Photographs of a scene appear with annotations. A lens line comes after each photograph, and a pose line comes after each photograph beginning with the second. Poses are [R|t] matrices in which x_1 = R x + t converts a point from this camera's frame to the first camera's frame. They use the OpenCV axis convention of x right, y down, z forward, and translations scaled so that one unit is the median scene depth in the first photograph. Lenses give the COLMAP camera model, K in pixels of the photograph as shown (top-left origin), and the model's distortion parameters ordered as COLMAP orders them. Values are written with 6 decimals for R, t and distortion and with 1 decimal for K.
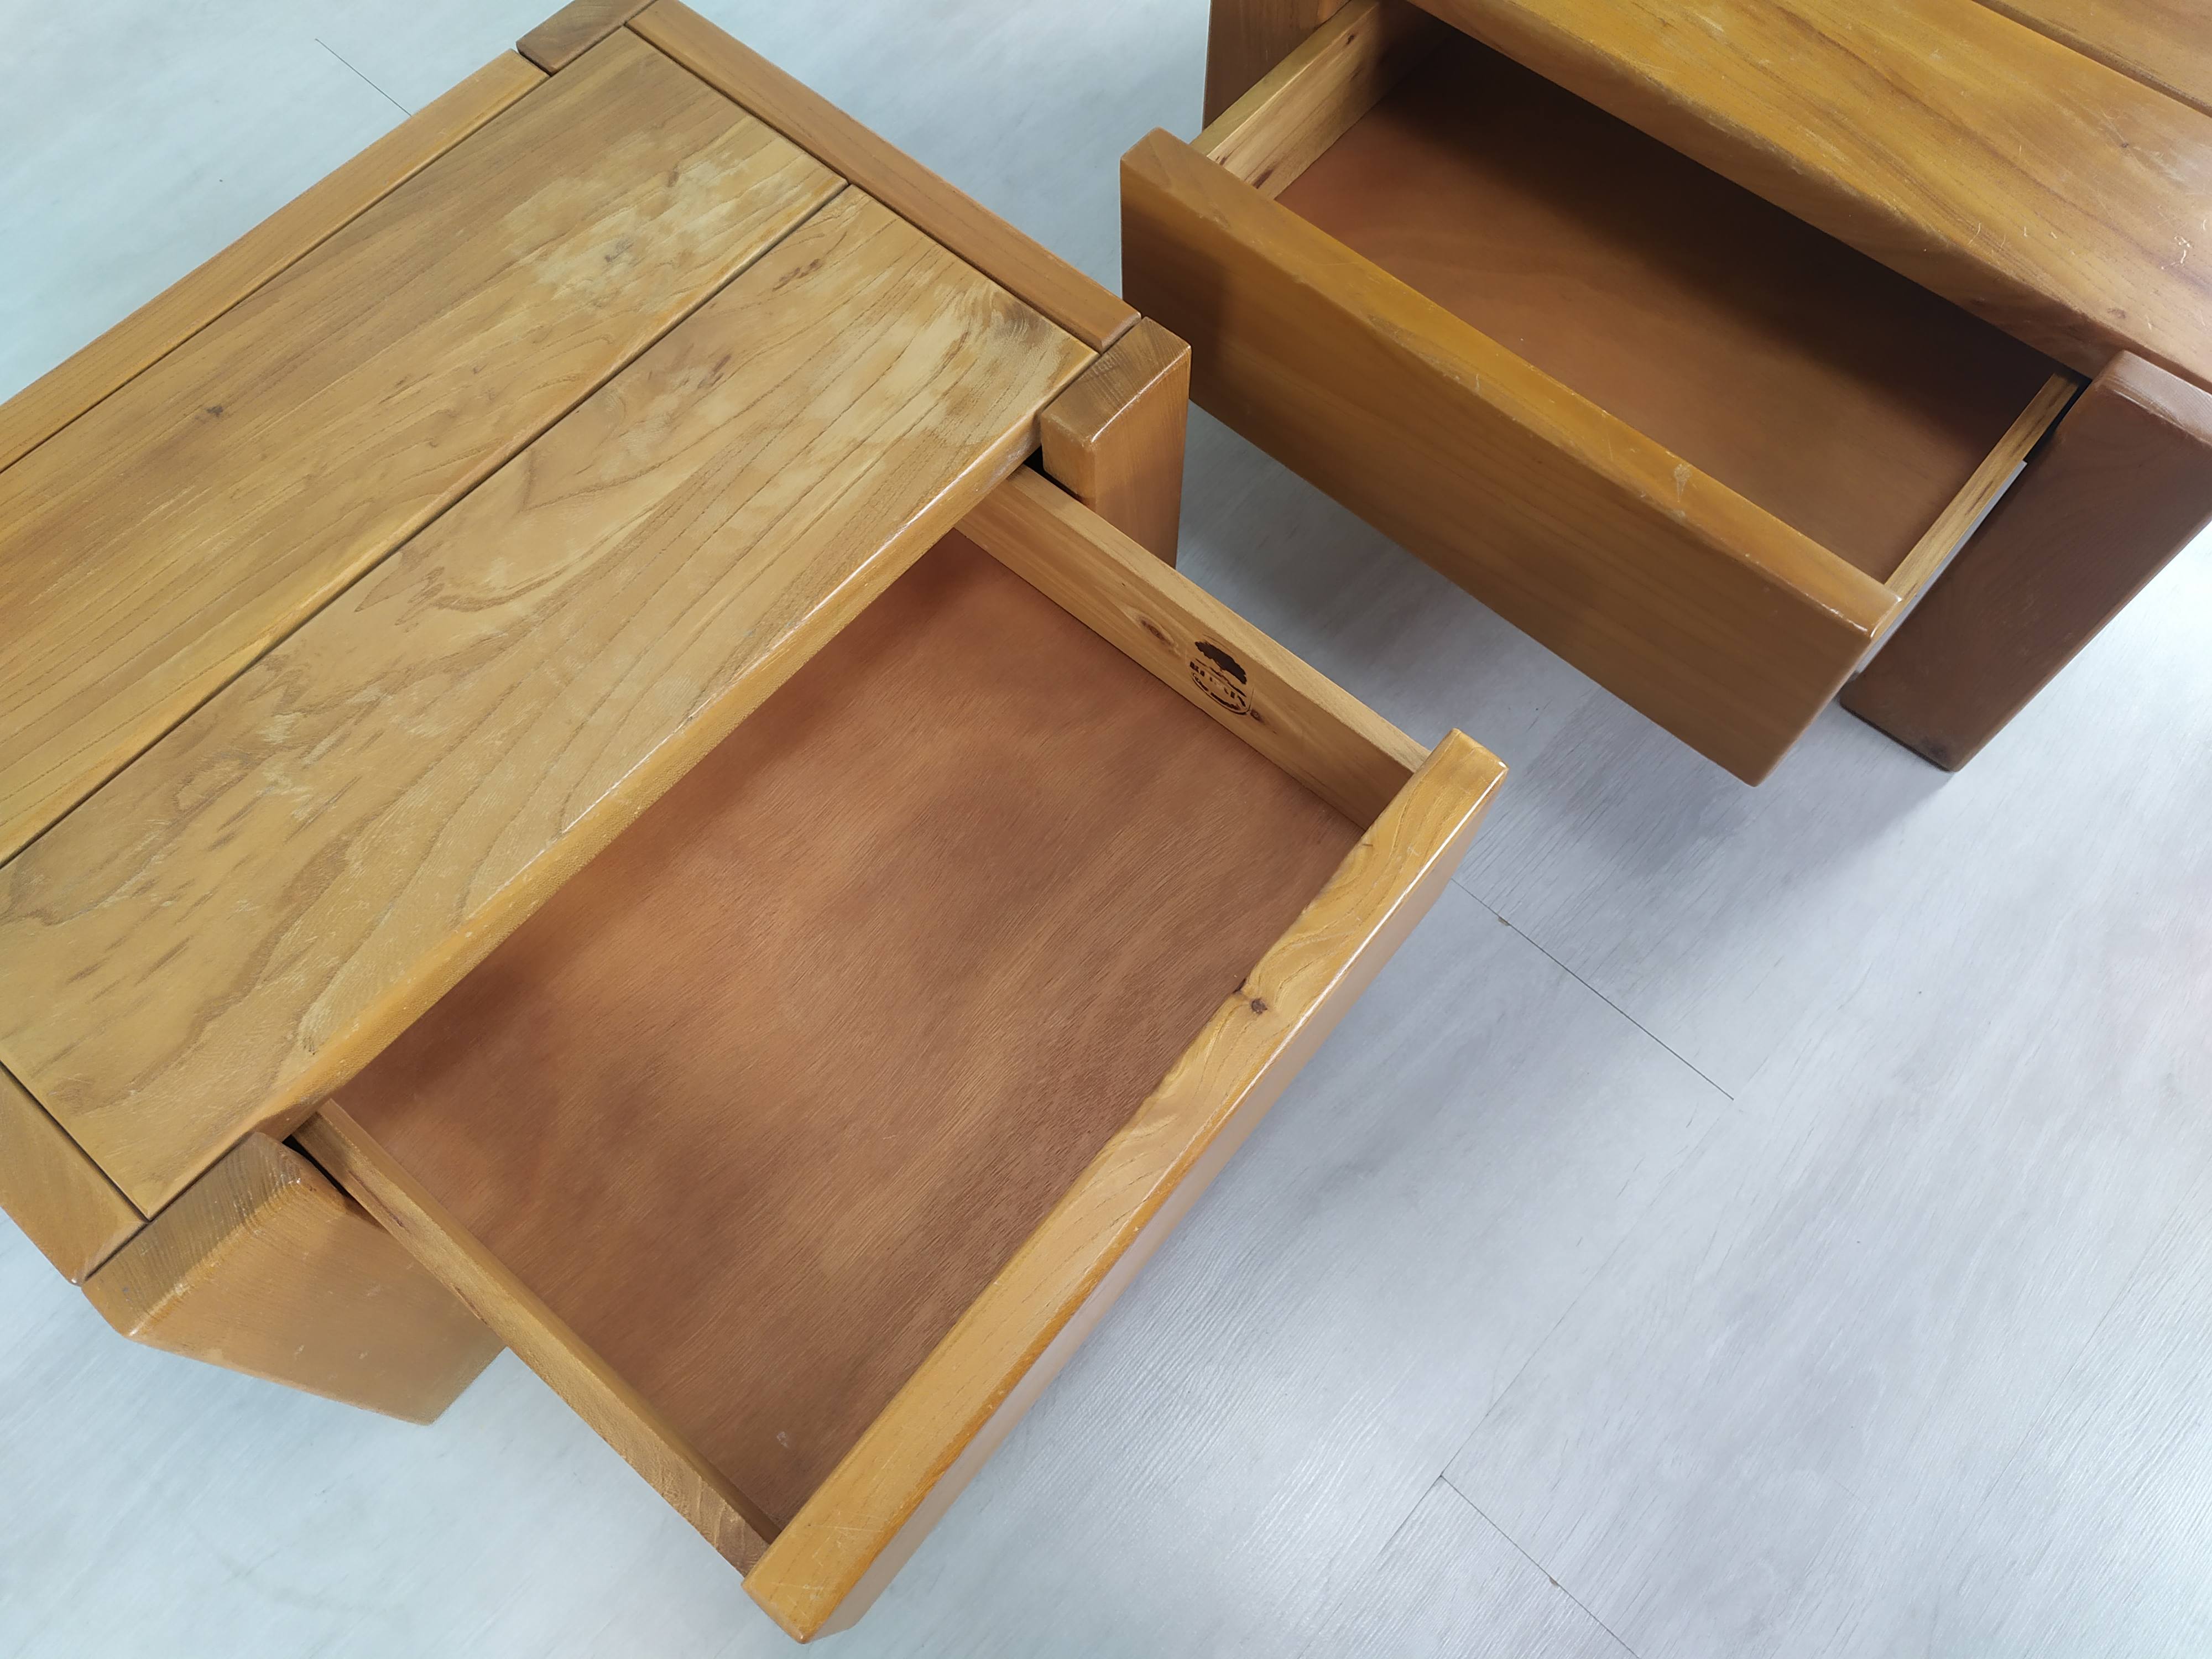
lens RADIAL K [[1663.5, 0, 1106.0], [0, 1663.5, 829.5], [0, 0, 1]] dist [0.088369, -0.177030]
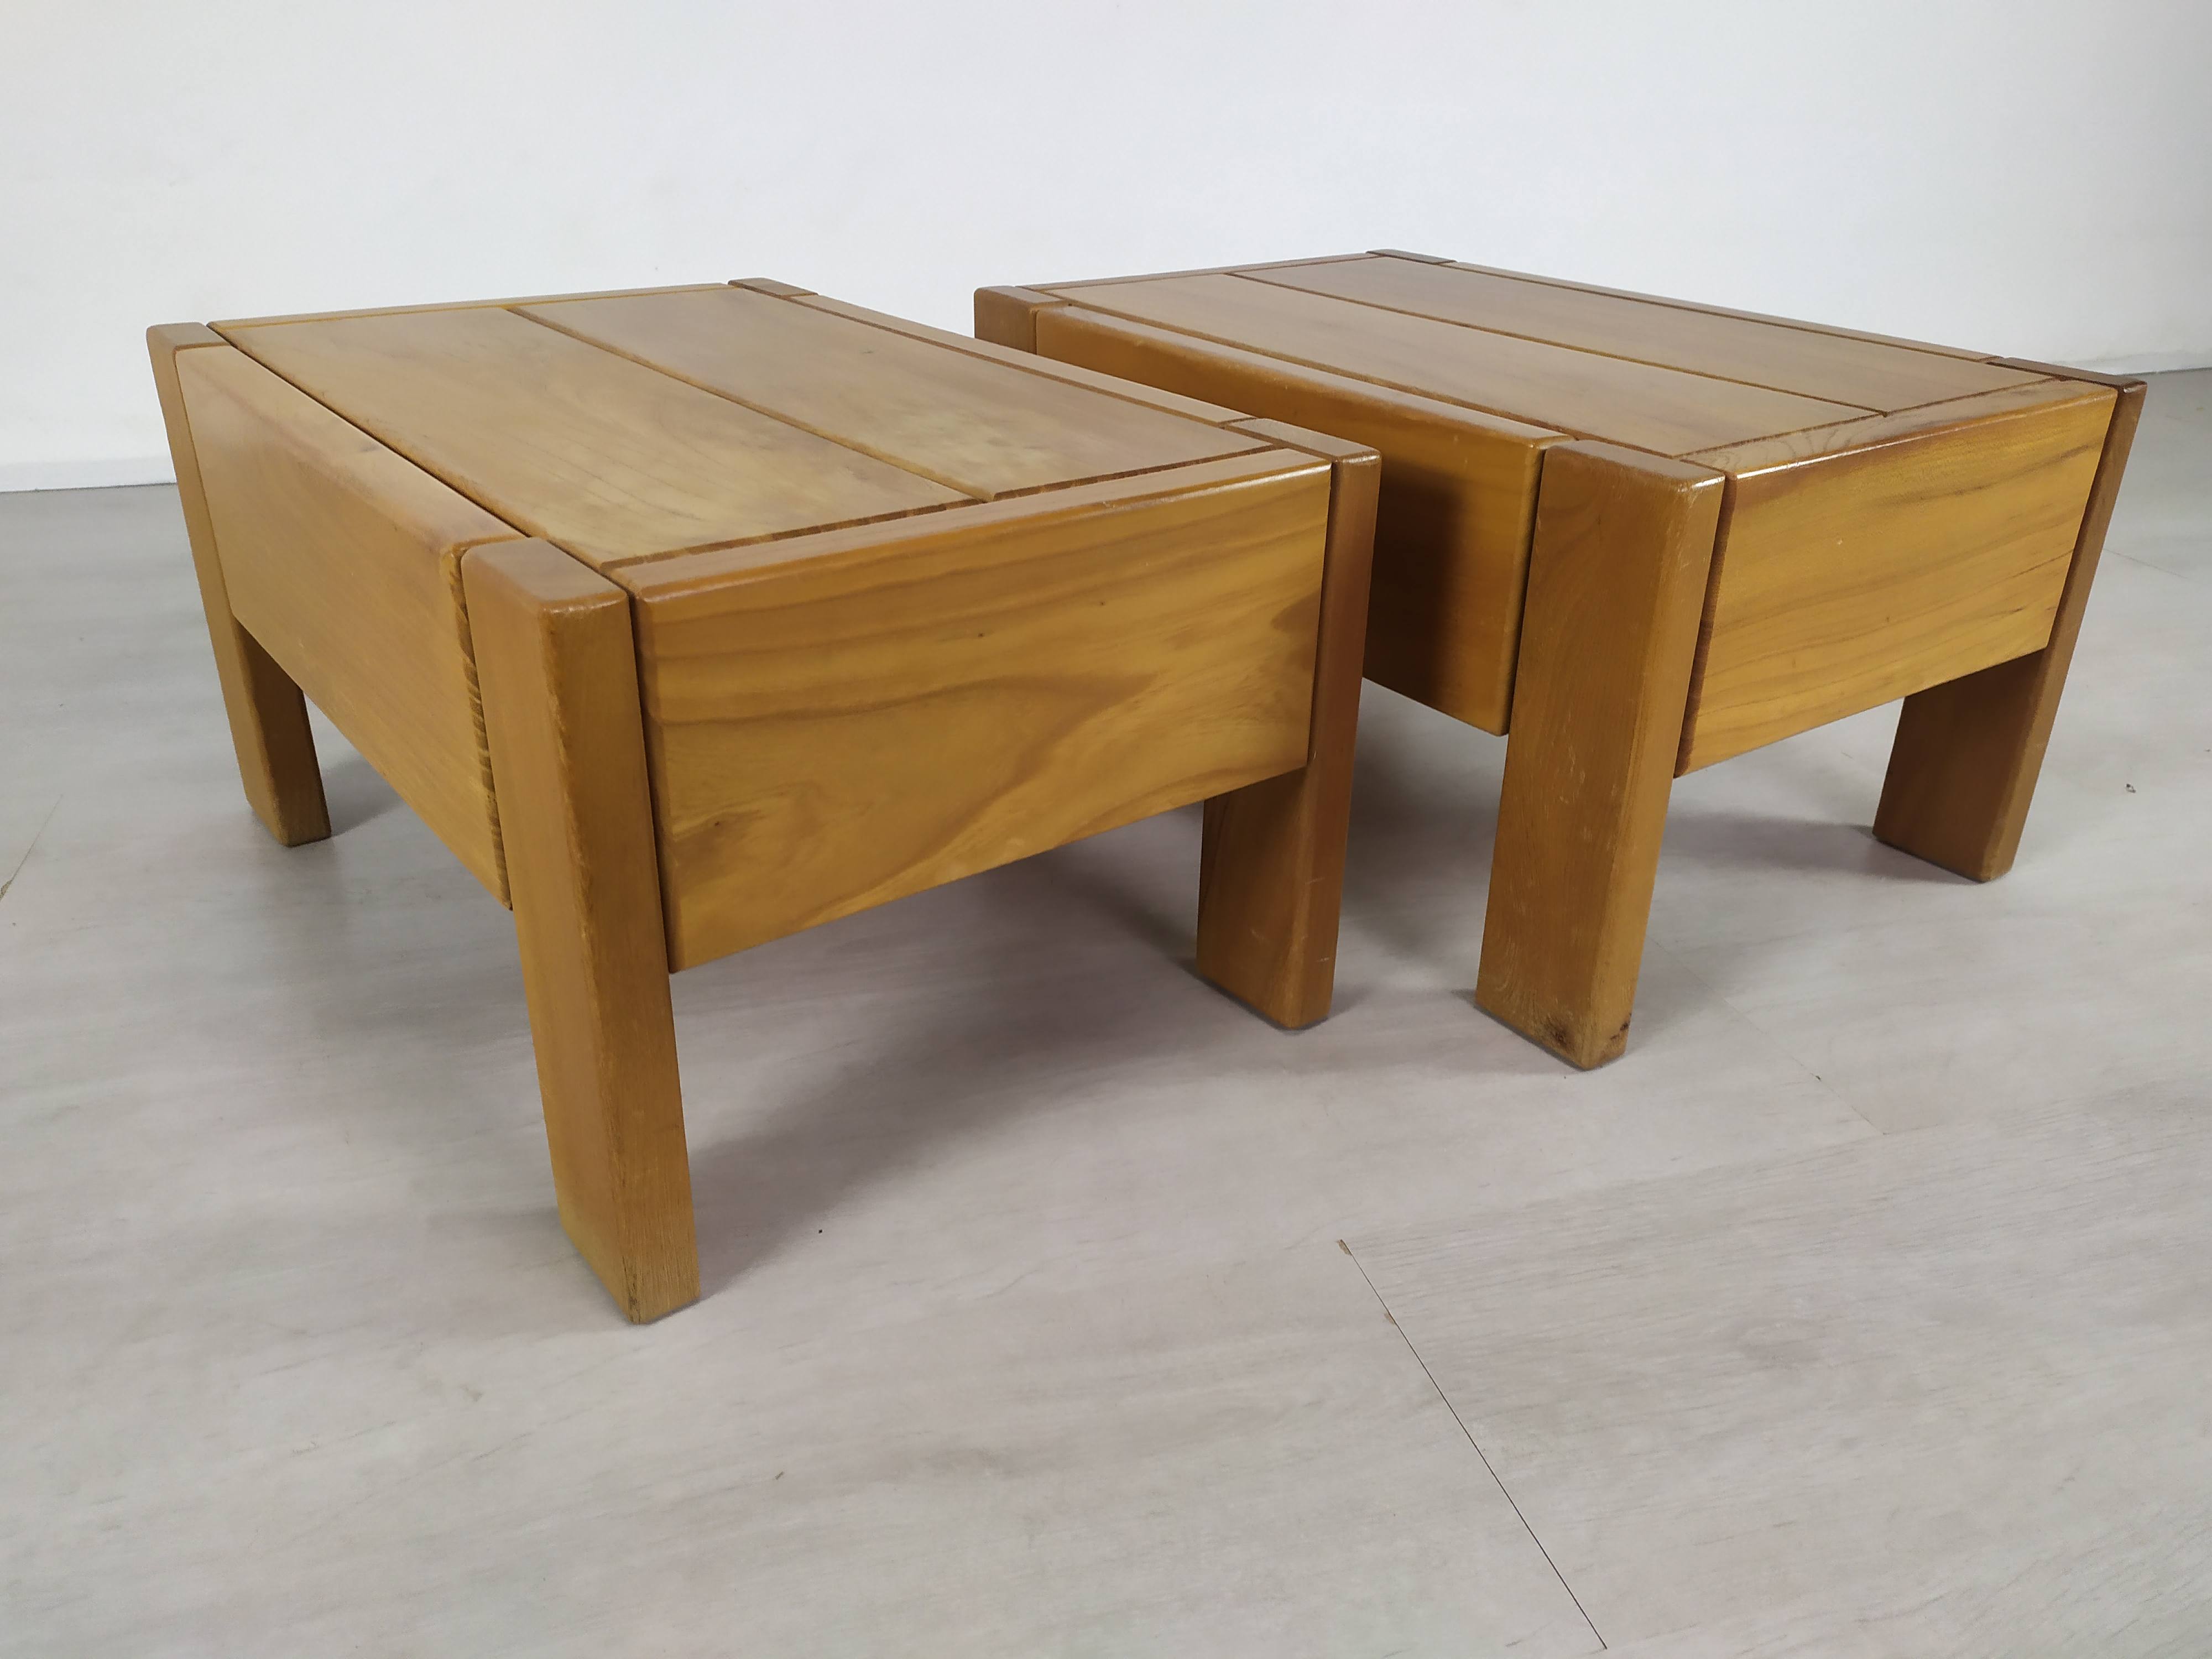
lens RADIAL K [[1685.8, 0, 1106.0], [0, 1685.8, 829.5], [0, 0, 1]] dist [0.003014, -0.000166]
pose [[-0.205102, 0.412863, -0.887399, 0.674956], [-0.896621, 0.284279, 0.339495, -0.725955], [0.392434, 0.865292, 0.311876, 0.986113]]
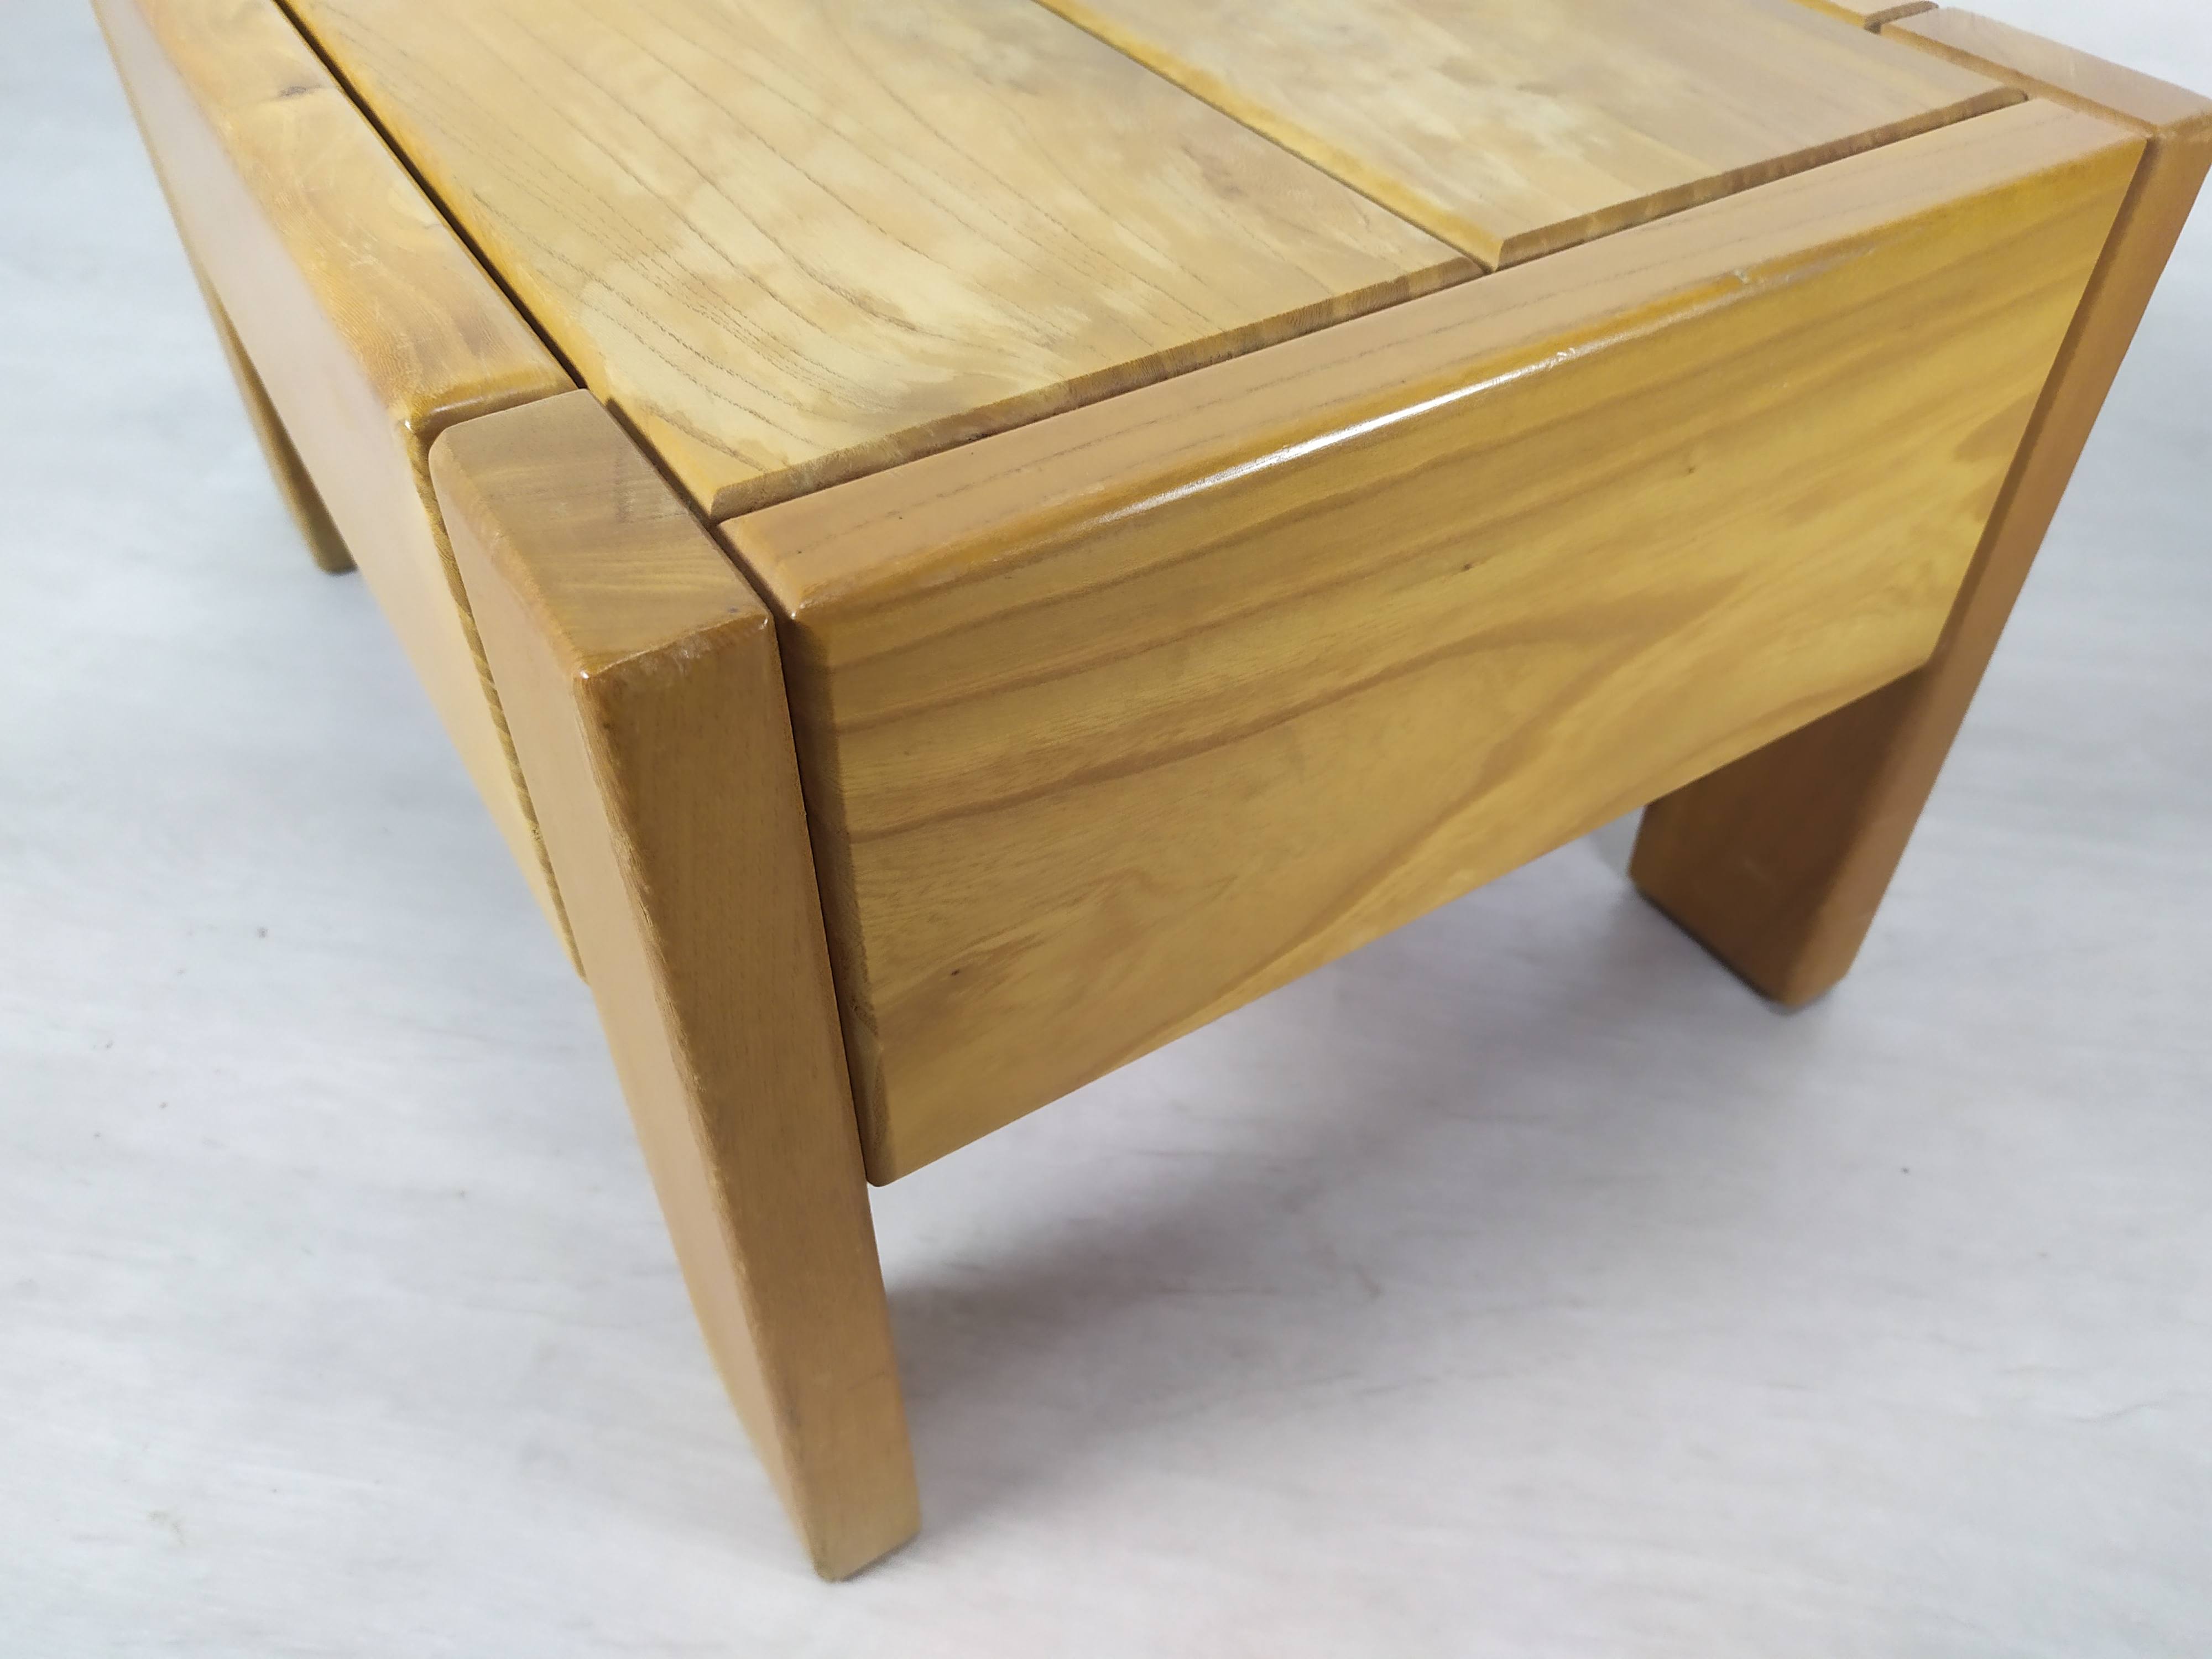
lens RADIAL K [[1685.8, 0, 1106.0], [0, 1685.8, 829.5], [0, 0, 1]] dist [0.003014, -0.000166]
pose [[-0.306255, 0.653321, -0.692372, 0.254735], [-0.864135, 0.114321, 0.490104, -0.529011], [0.399348, 0.748400, 0.529546, 0.929760]]
